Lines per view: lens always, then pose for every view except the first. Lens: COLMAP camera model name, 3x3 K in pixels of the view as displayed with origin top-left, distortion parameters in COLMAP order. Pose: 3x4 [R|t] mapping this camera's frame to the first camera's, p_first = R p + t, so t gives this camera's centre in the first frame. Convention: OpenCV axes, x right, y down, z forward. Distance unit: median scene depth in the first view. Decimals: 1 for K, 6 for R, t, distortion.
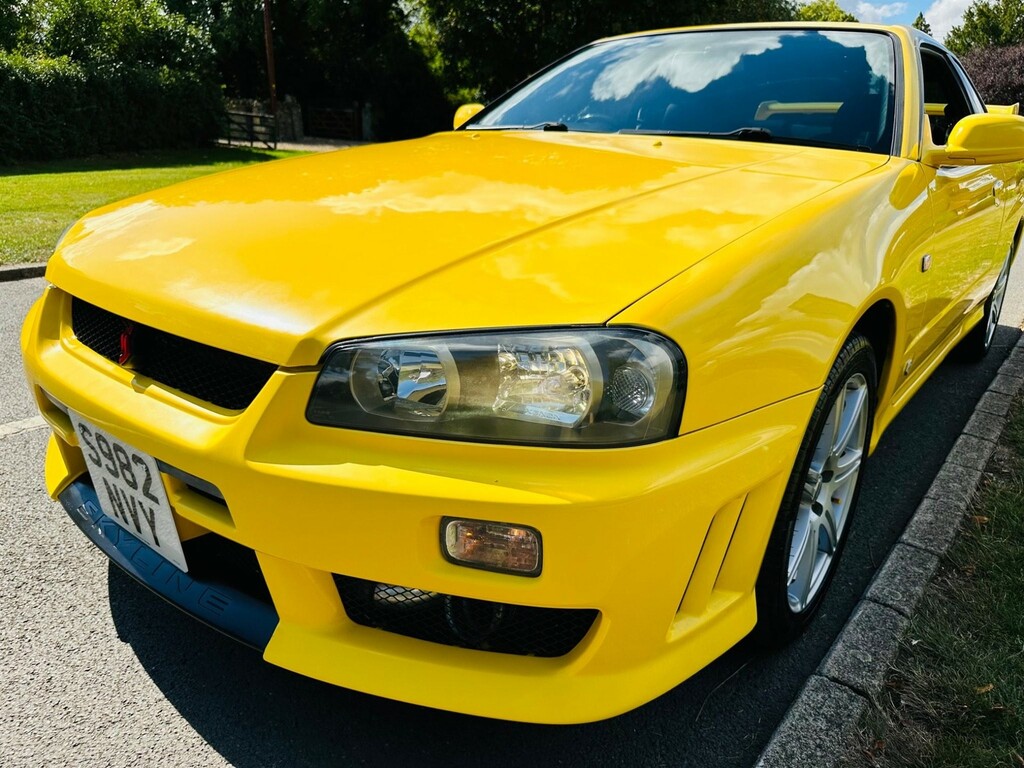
lens RADIAL K [[735.0, 0, 516.2], [0, 735.0, 374.0], [0, 0, 1]] dist [-0.010135, 0.001941]
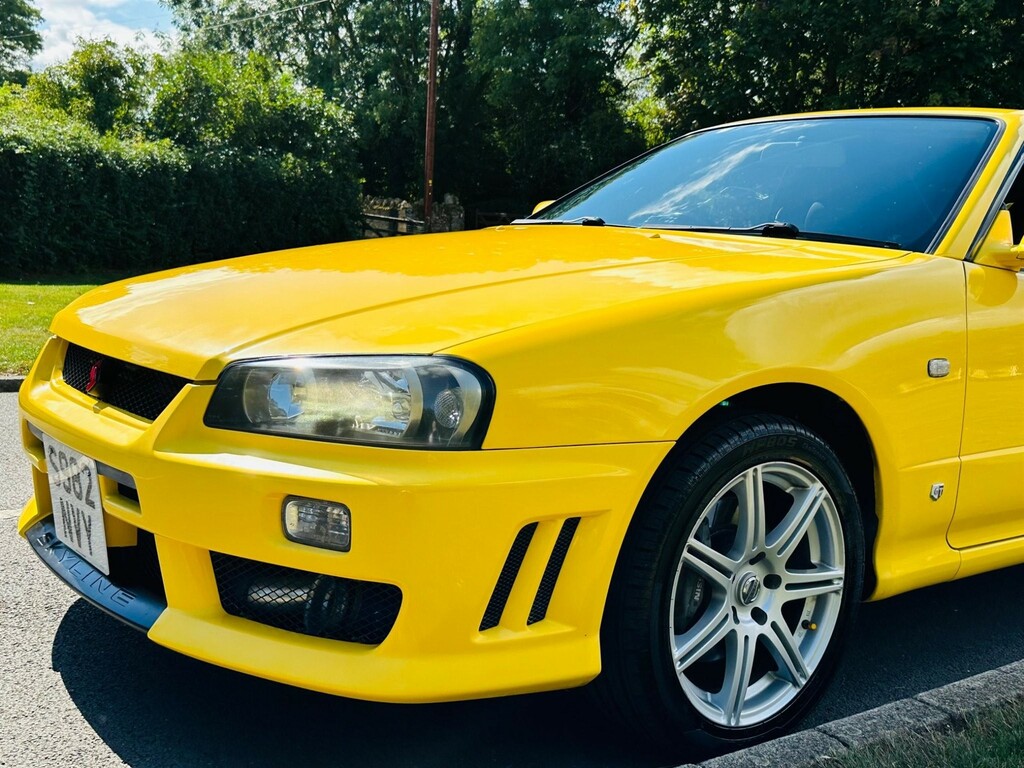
lens RADIAL K [[1157.4, 0, 508.7], [0, 1157.4, 390.5], [0, 0, 1]] dist [0.061447, 0.000000]
pose [[0.970685, 0.053326, -0.234365, 0.135436], [-0.098585, 0.977615, -0.185875, 0.064896], [0.219207, 0.203530, 0.954214, -0.155804]]
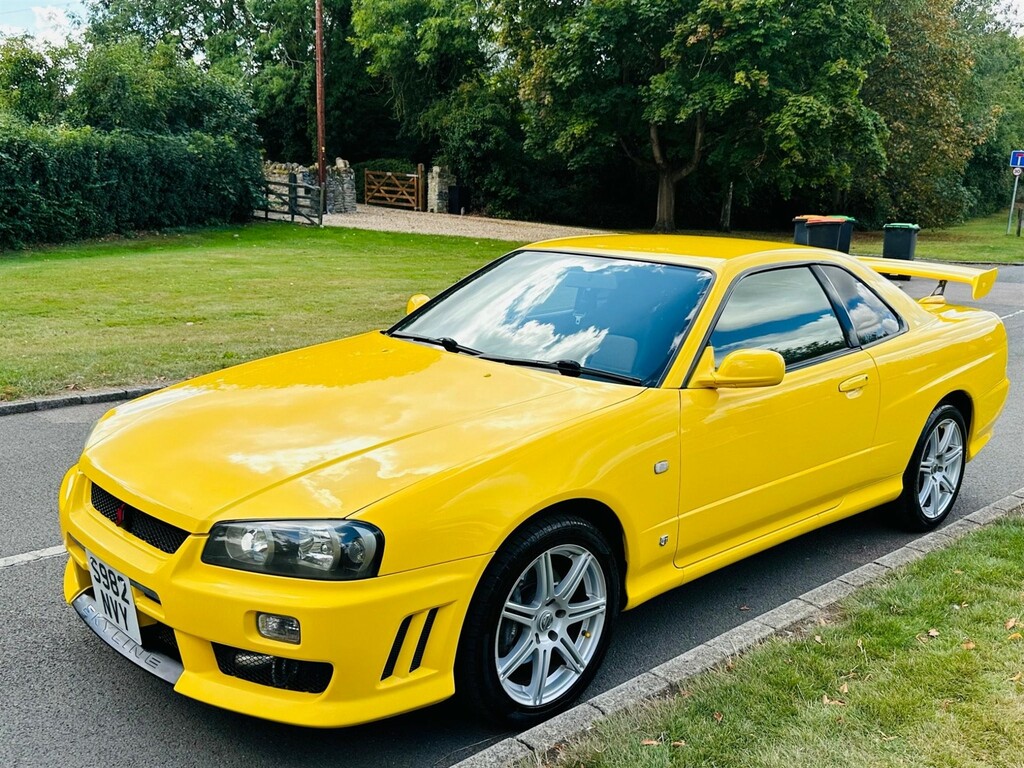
lens RADIAL K [[989.4, 0, 513.4], [0, 989.4, 385.4], [0, 0, 1]] dist [0.021276, 0.000000]
pose [[0.992278, 0.026330, -0.121210, 0.175720], [-0.040707, 0.992214, -0.117706, -0.025726], [0.117167, 0.121731, 0.985623, -0.327873]]
